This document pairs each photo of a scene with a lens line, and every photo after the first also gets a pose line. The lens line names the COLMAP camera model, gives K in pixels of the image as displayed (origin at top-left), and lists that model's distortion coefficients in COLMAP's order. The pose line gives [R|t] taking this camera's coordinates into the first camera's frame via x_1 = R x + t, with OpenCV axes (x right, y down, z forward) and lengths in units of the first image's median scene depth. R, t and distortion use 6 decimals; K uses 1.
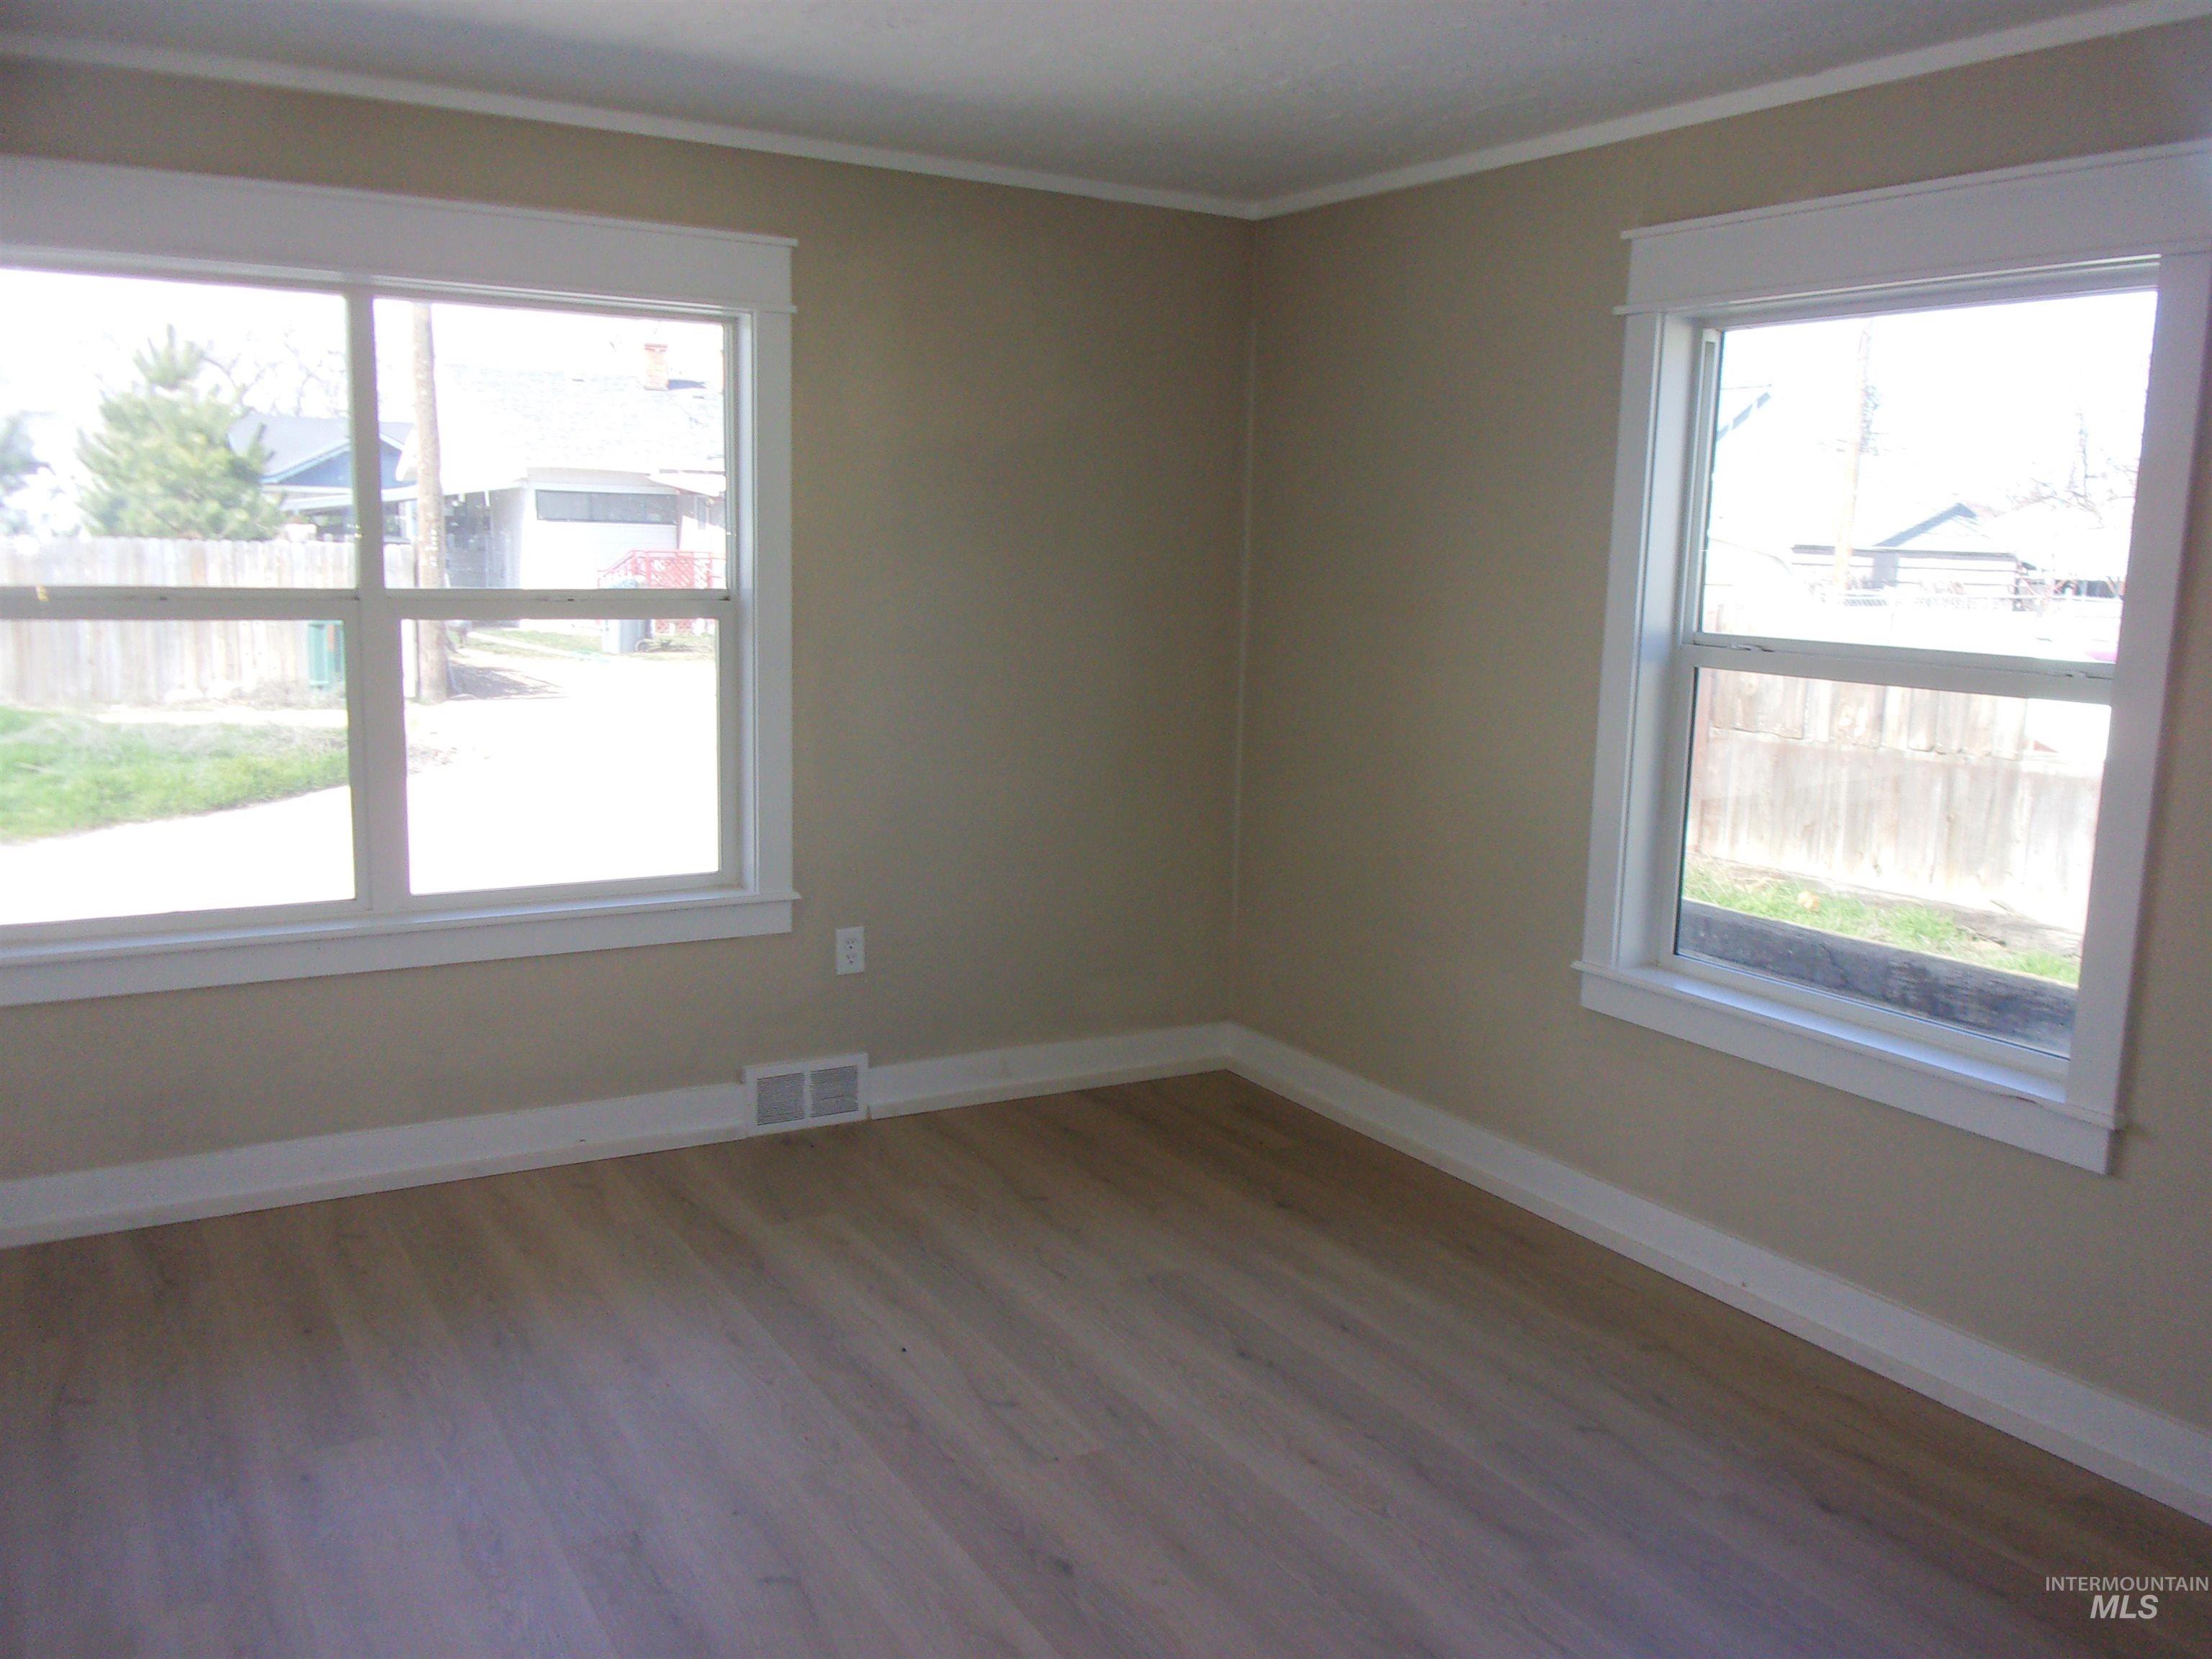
lens RADIAL K [[1822.8, 0, 1094.6], [0, 1822.8, 822.6], [0, 0, 1]] dist [0.005796, 0.013957]
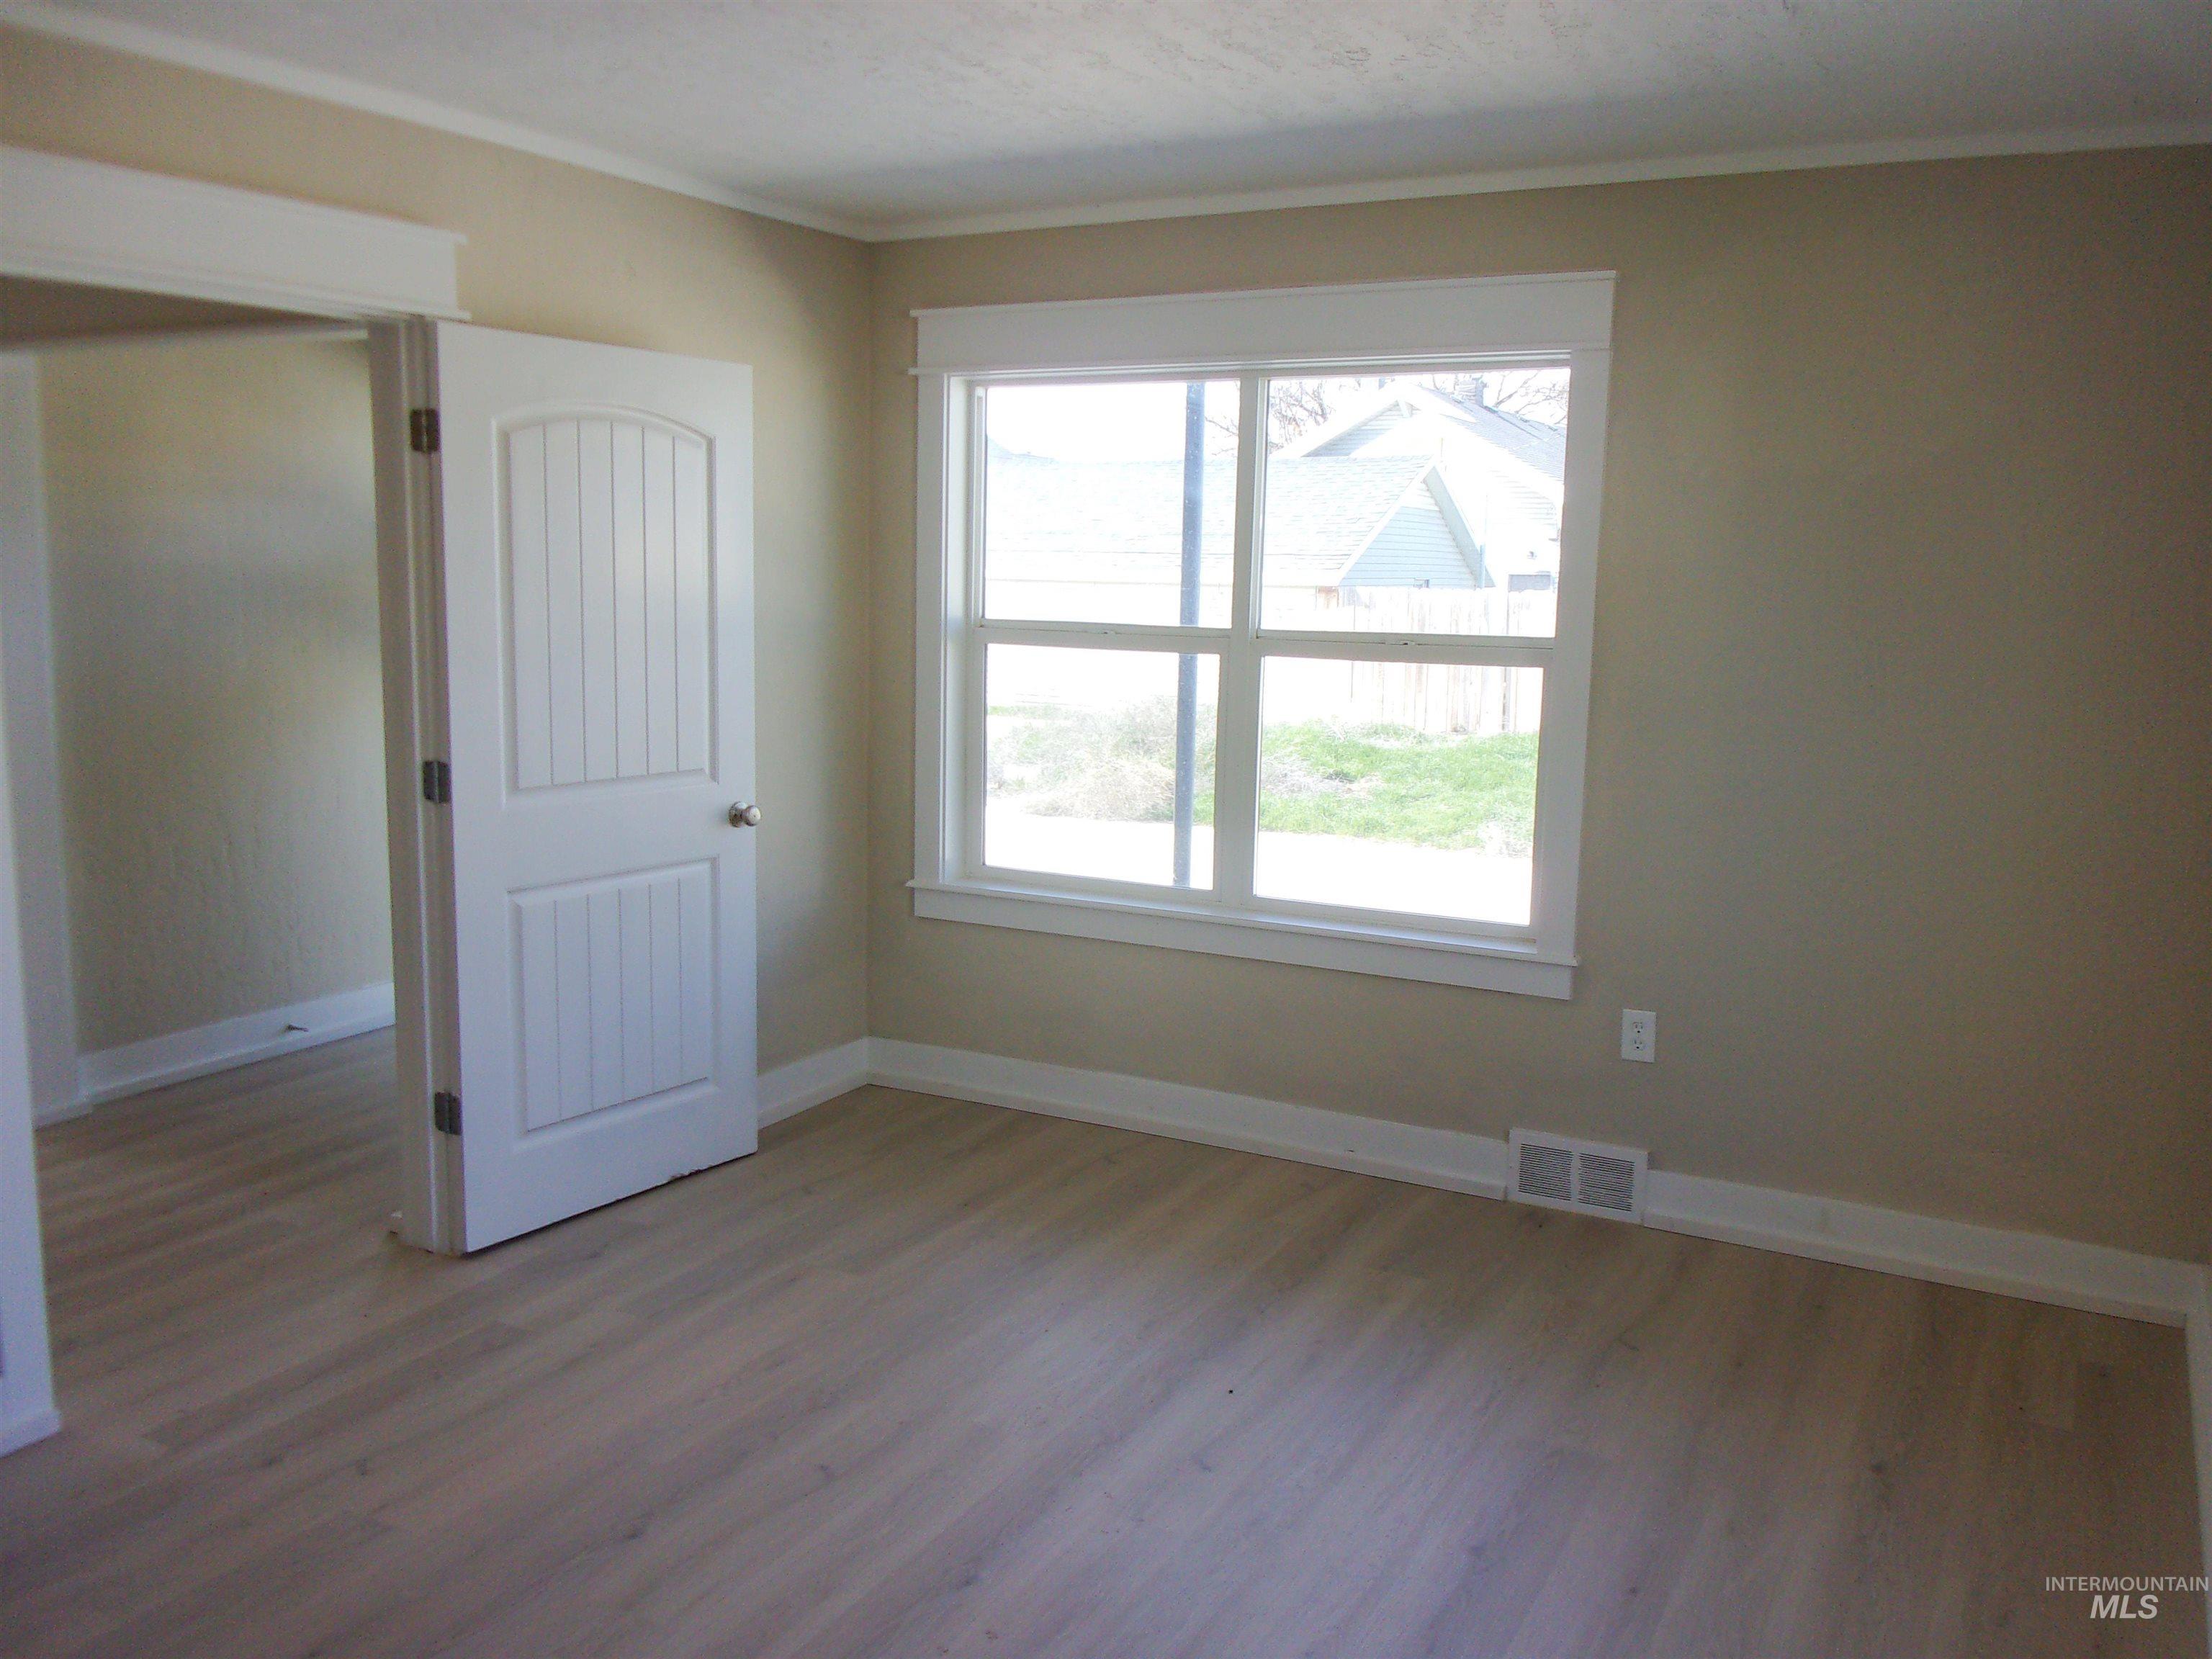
lens RADIAL K [[1822.8, 0, 1094.6], [0, 1822.8, 822.6], [0, 0, 1]] dist [0.005796, 0.013957]
pose [[0.531160, 0.108783, -0.840259, 0.489233], [-0.139801, 0.989383, 0.039716, -0.034260], [0.835658, 0.096374, 0.540729, 0.273325]]
